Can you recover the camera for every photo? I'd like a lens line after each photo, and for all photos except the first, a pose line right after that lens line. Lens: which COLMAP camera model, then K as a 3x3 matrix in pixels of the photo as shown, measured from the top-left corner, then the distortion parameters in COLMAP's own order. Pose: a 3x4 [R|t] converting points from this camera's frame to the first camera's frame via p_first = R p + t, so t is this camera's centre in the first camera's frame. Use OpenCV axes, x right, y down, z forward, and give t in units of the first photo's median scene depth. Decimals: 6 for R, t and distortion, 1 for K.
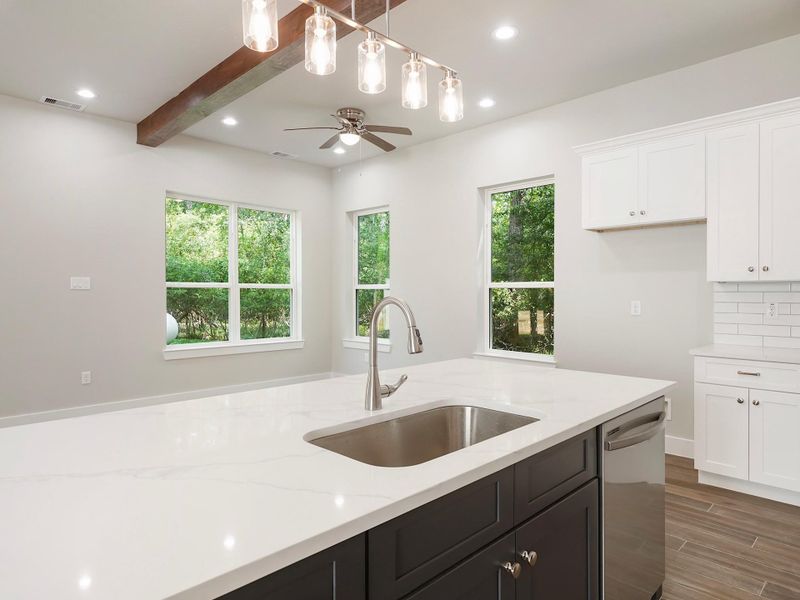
lens RADIAL K [[489.7, 0, 398.5], [0, 489.7, 297.0], [0, 0, 1]] dist [-0.003722, -0.000806]
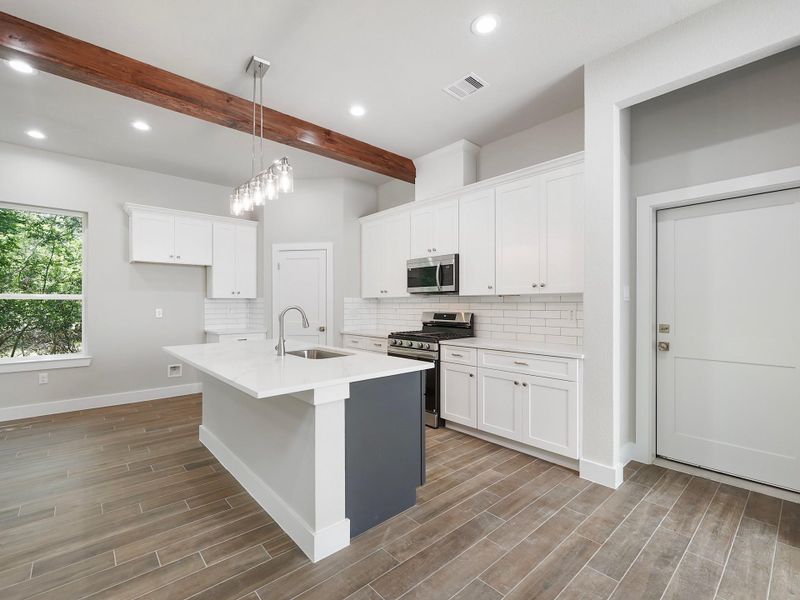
lens RADIAL K [[364.6, 0, 398.3], [0, 364.6, 302.8], [0, 0, 1]] dist [-0.002511, -0.000098]
pose [[0.062583, 0.001506, 0.998039, -0.542617], [0.007828, 0.999967, -0.002000, -0.002162], [-0.998009, 0.007937, 0.062569, 0.110656]]
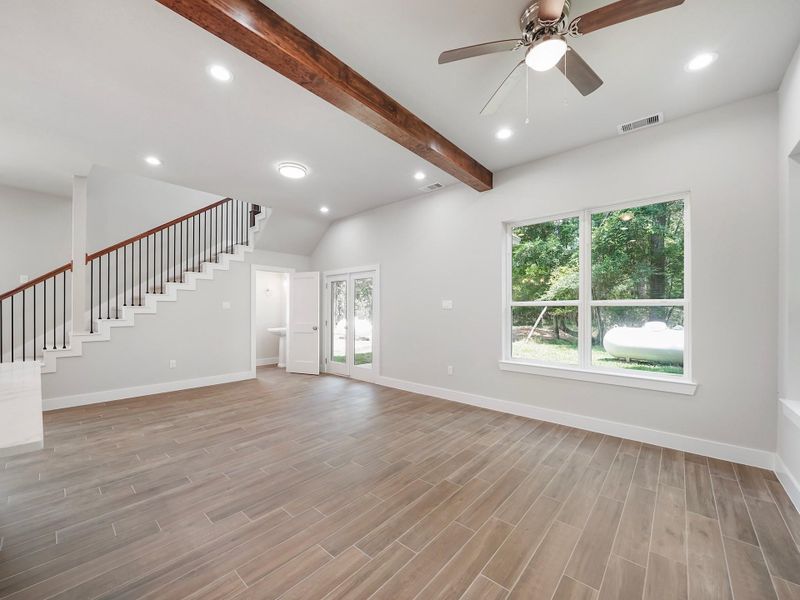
lens RADIAL K [[319.0, 0, 398.9], [0, 319.0, 312.6], [0, 0, 1]] dist [-0.004368, -0.000212]
pose [[0.058732, 0.006034, -0.998256, 0.273226], [-0.009202, 0.999943, 0.005502, -0.007287], [0.998231, 0.008863, 0.058784, 0.765658]]
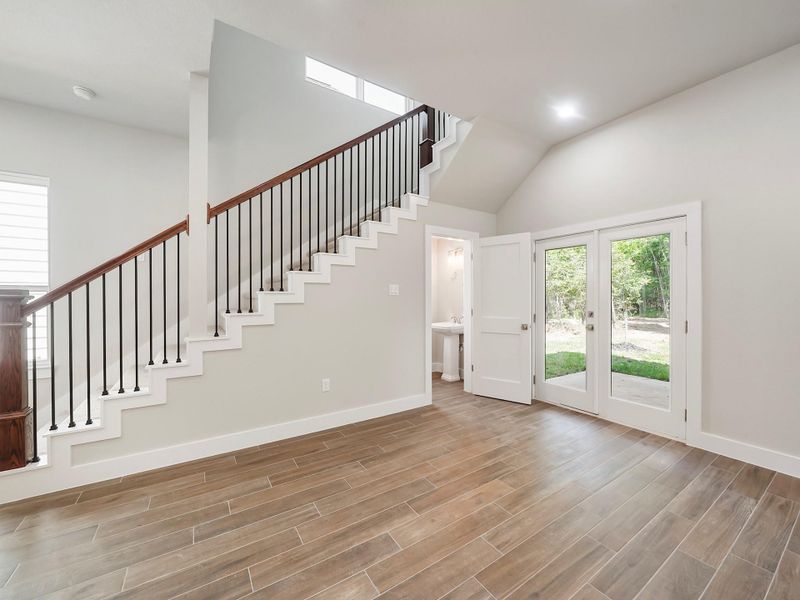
lens RADIAL K [[317.2, 0, 395.6], [0, 317.2, 299.4], [0, 0, 1]] dist [-0.005607, -0.000294]
pose [[-0.217200, 0.006744, -0.976104, -0.194313], [-0.003809, 0.999963, 0.007756, -0.005364], [0.976120, 0.005403, -0.217166, 0.382895]]
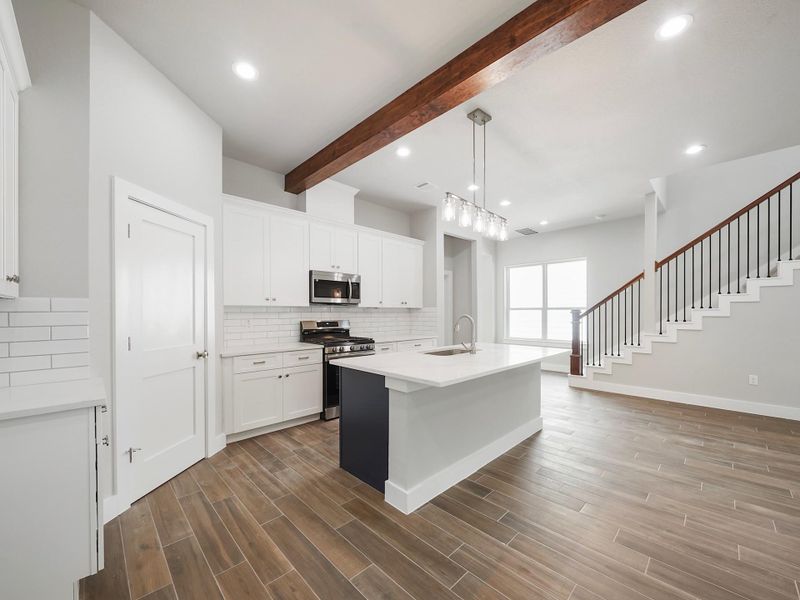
lens RADIAL K [[319.0, 0, 398.9], [0, 319.0, 312.6], [0, 0, 1]] dist [-0.004368, -0.000212]
pose [[-0.999942, -0.000815, 0.010750, 0.118489], [-0.000754, 0.999984, 0.005637, -0.007247], [-0.010754, 0.005629, -0.999926, 0.921831]]
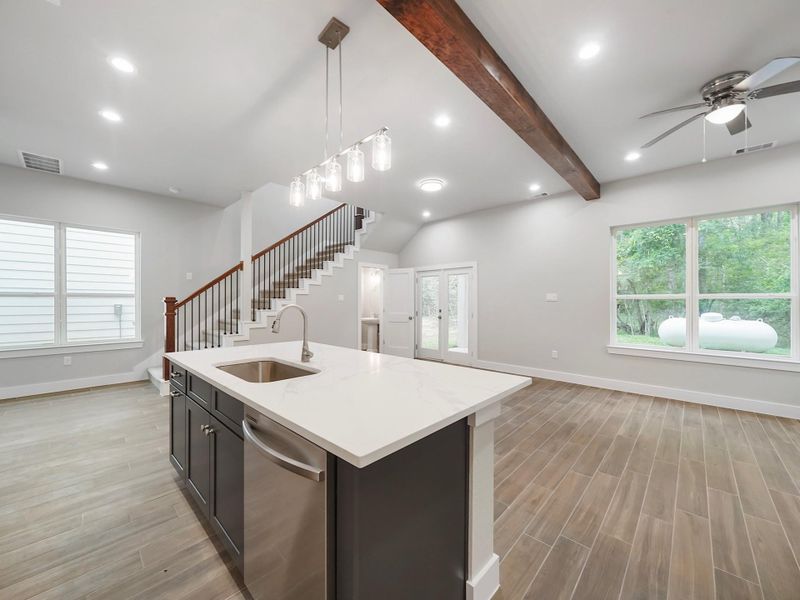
lens RADIAL K [[312.6, 0, 397.7], [0, 312.6, 303.8], [0, 0, 1]] dist [-0.007197, 0.000255]
pose [[0.023064, 0.005805, -0.999717, 0.388653], [-0.008810, 0.999945, 0.005603, -0.006583], [0.999695, 0.008678, 0.023114, 0.427242]]
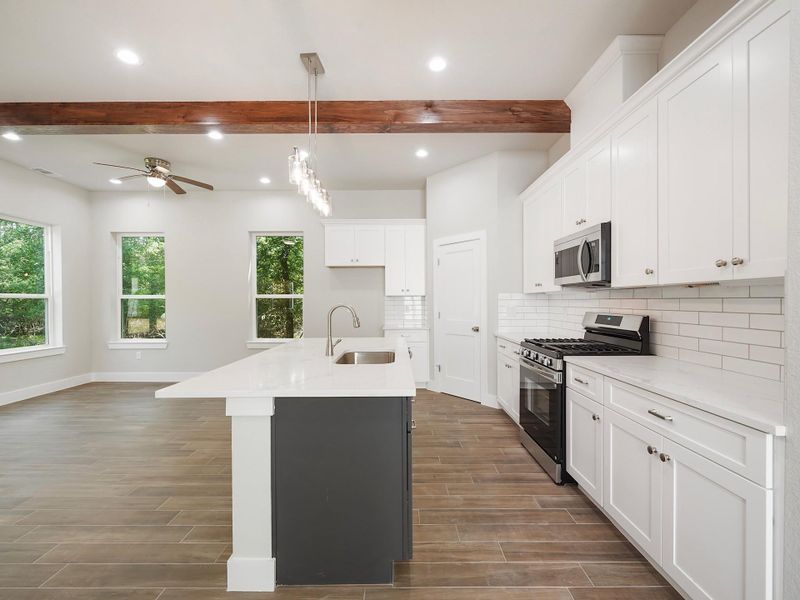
lens RADIAL K [[364.6, 0, 398.3], [0, 364.6, 302.8], [0, 0, 1]] dist [-0.002511, -0.000098]
pose [[0.711103, -0.008389, 0.703038, -0.308343], [0.010169, 0.999947, 0.001646, -0.001467], [-0.703014, 0.005979, 0.711151, -0.117646]]
